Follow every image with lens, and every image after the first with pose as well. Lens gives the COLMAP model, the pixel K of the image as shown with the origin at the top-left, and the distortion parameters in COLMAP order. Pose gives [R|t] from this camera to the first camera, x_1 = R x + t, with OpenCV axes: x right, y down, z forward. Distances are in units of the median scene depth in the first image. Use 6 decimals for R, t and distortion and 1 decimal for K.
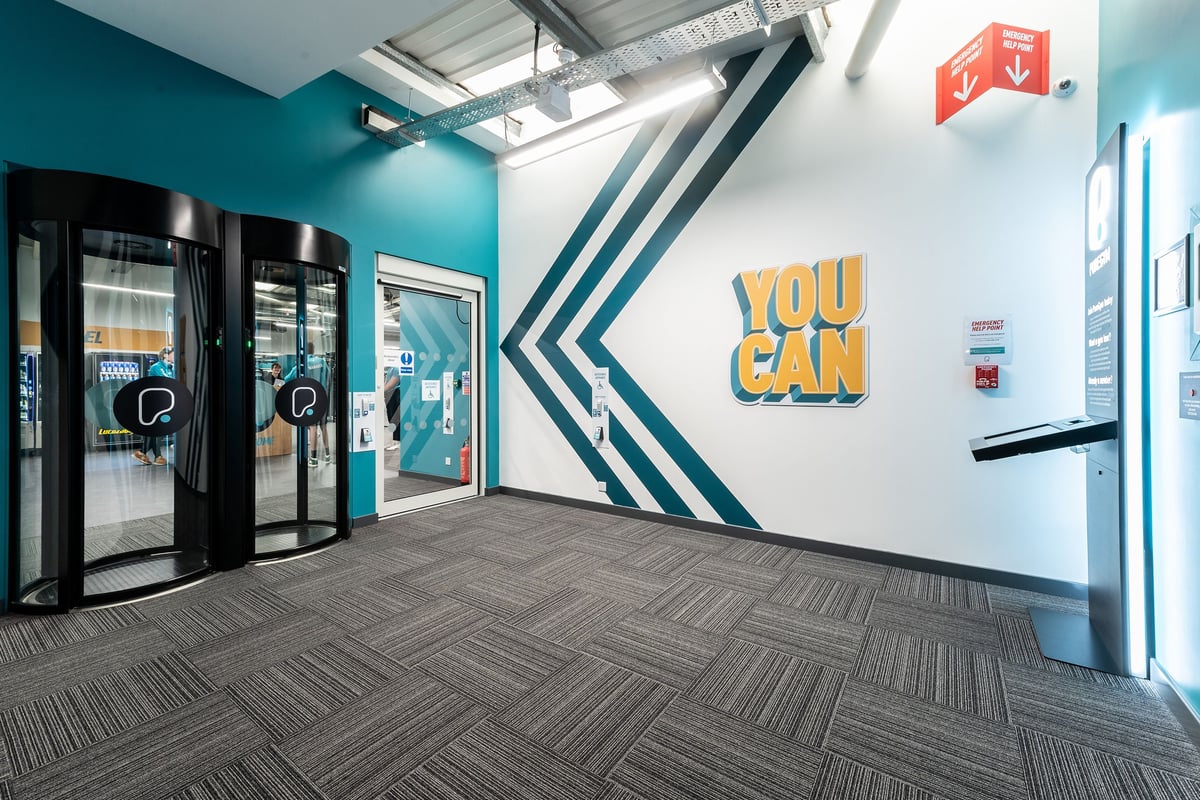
lens RADIAL K [[486.6, 0, 600.0], [0, 486.6, 400.0], [0, 0, 1]] dist [-0.000056, -0.000028]
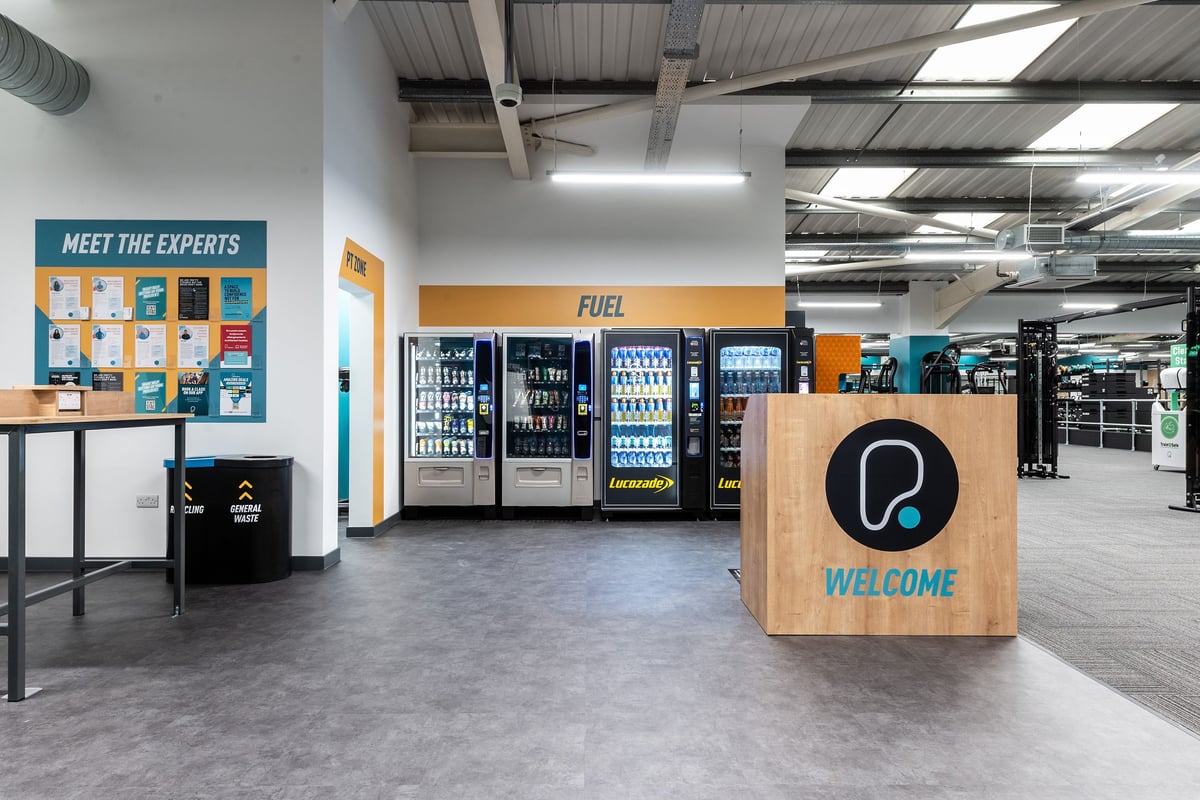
lens RADIAL K [[695.6, 0, 600.0], [0, 695.6, 400.0], [0, 0, 1]] dist [-0.000662, -0.000104]
pose [[0.583766, -0.003066, -0.811916, -0.423836], [-0.012797, 0.999834, -0.012977, -0.013055], [0.811821, 0.017965, 0.583630, 0.544958]]
